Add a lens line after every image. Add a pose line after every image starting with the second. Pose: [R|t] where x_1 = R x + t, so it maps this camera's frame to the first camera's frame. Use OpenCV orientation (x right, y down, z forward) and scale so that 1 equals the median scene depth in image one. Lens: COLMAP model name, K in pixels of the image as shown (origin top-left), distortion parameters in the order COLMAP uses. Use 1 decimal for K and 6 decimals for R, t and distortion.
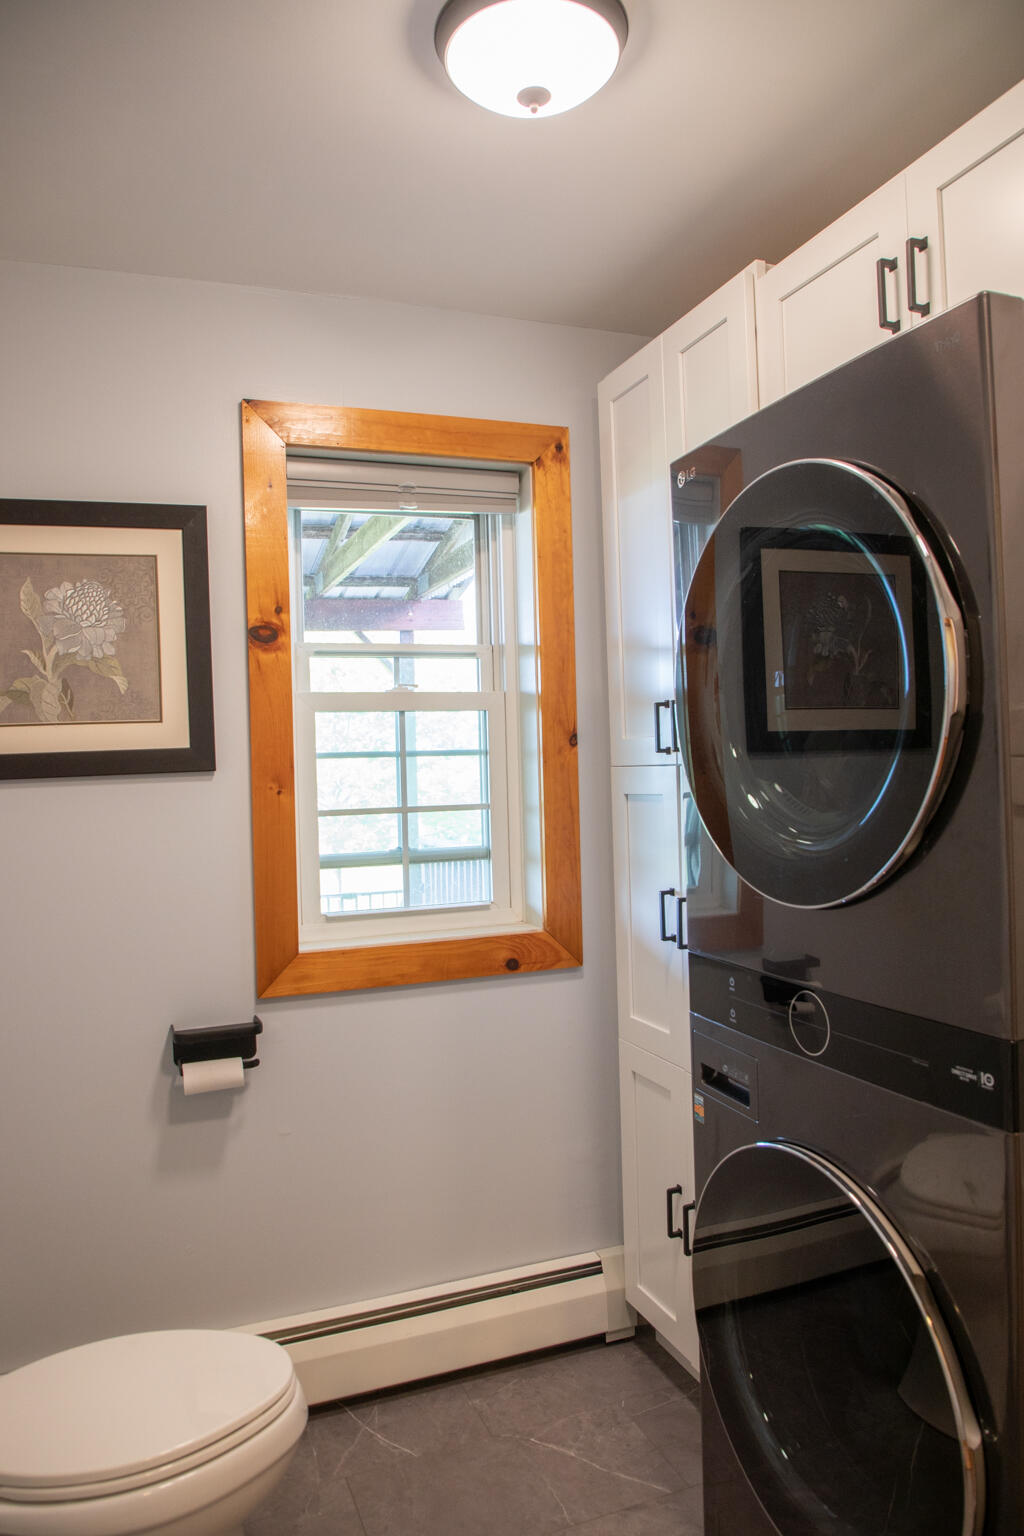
lens RADIAL K [[1037.2, 0, 495.7], [0, 1037.2, 769.8], [0, 0, 1]] dist [-0.069944, 0.031296]
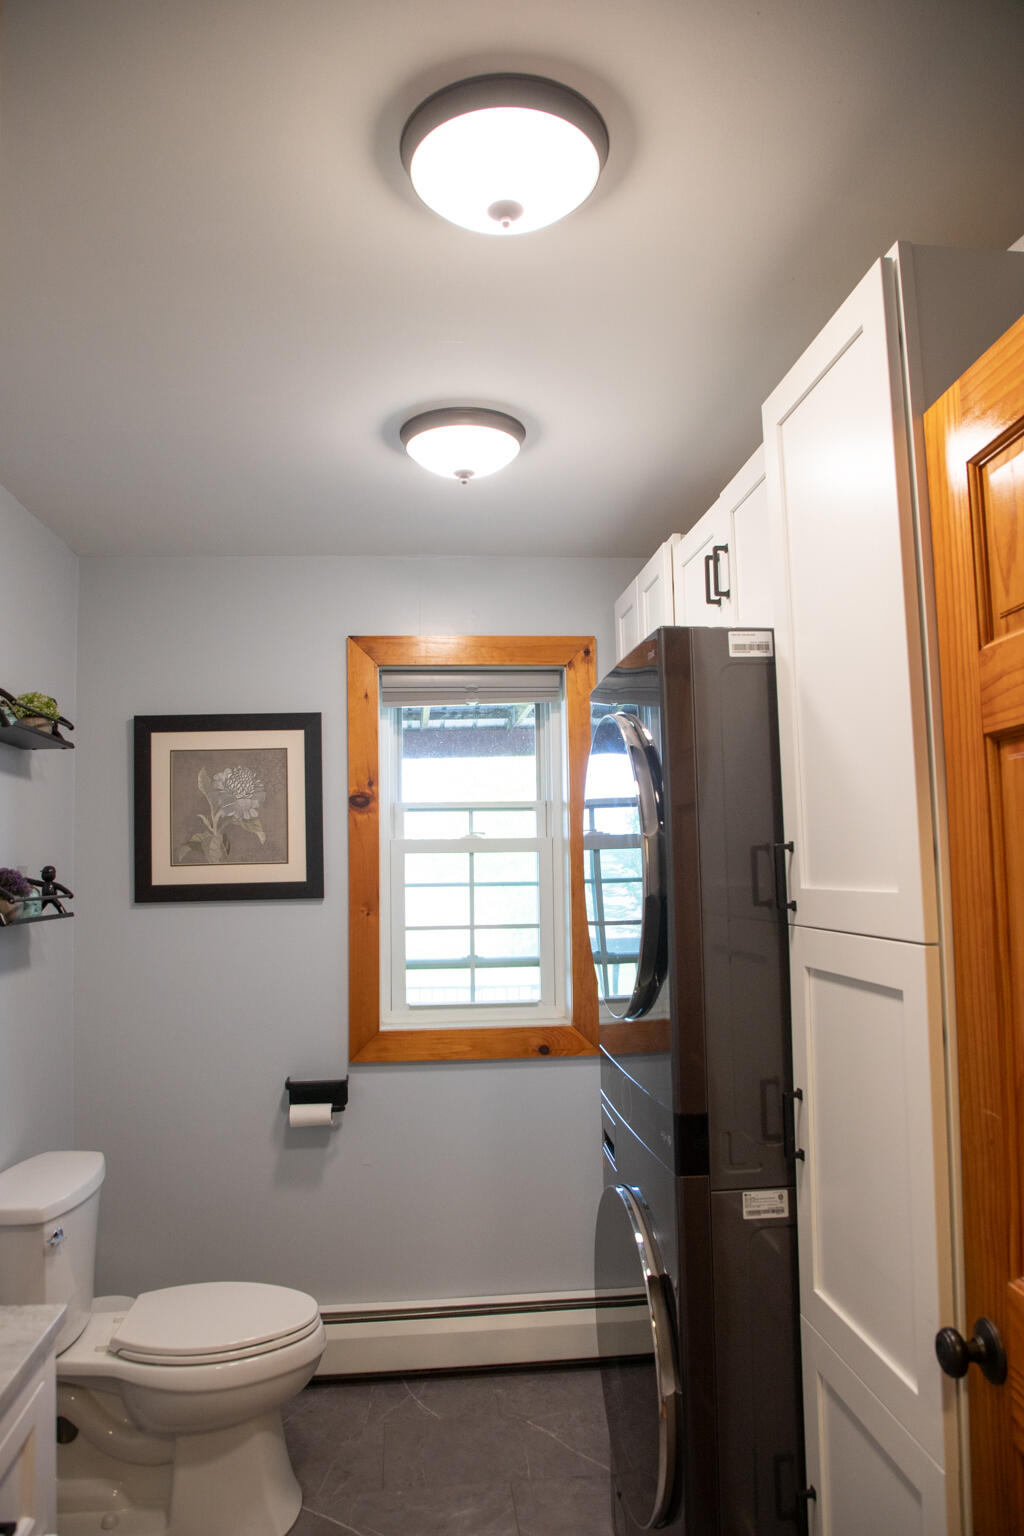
lens RADIAL K [[1037.2, 0, 522.8], [0, 1037.2, 770.1], [0, 0, 1]] dist [-0.069944, 0.031296]
pose [[0.963717, -0.008113, -0.266802, 0.365359], [-0.014102, 0.996595, -0.081241, -0.060833], [0.266553, 0.082056, 0.960321, -0.301266]]
